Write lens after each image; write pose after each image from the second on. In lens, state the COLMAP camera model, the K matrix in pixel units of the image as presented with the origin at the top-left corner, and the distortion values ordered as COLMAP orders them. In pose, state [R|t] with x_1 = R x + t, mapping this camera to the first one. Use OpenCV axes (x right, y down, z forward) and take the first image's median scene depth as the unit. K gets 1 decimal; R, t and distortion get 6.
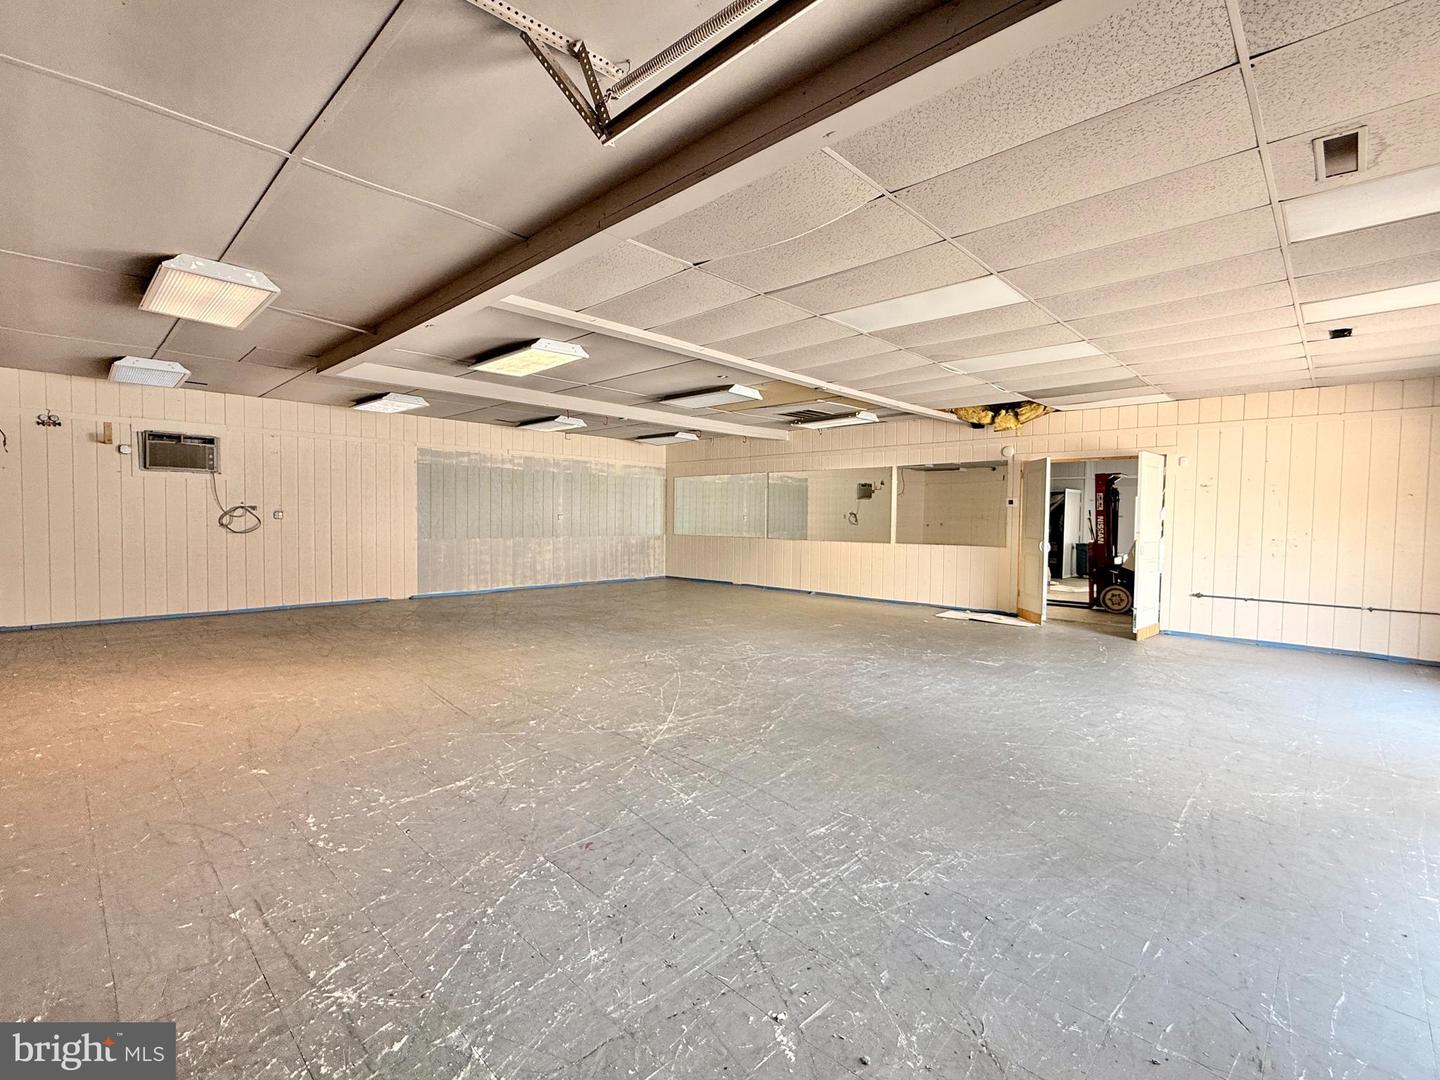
lens RADIAL K [[643.0, 0, 720.0], [0, 643.0, 540.0], [0, 0, 1]] dist [-0.000990, -0.000200]
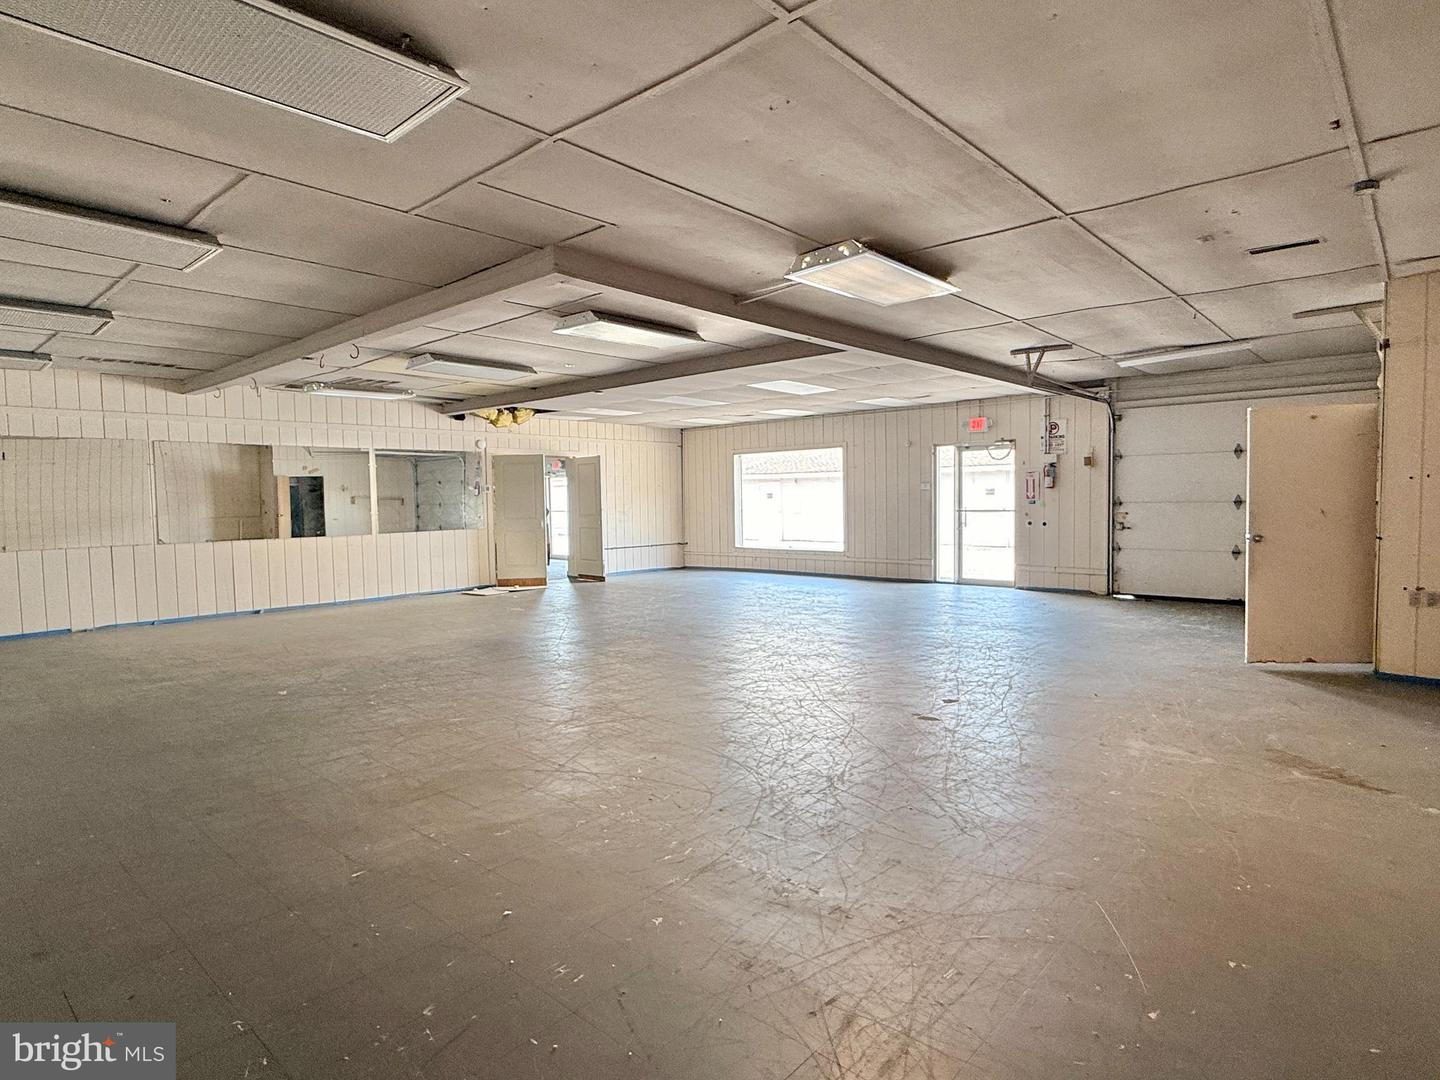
lens RADIAL K [[792.5, 0, 720.0], [0, 792.5, 540.0], [0, 0, 1]] dist [0.000342, 0.000031]
pose [[-0.037696, -0.061846, 0.997374, -0.421224], [0.053514, 0.996526, 0.063816, -0.015419], [-0.997855, 0.055779, -0.034255, 0.273382]]
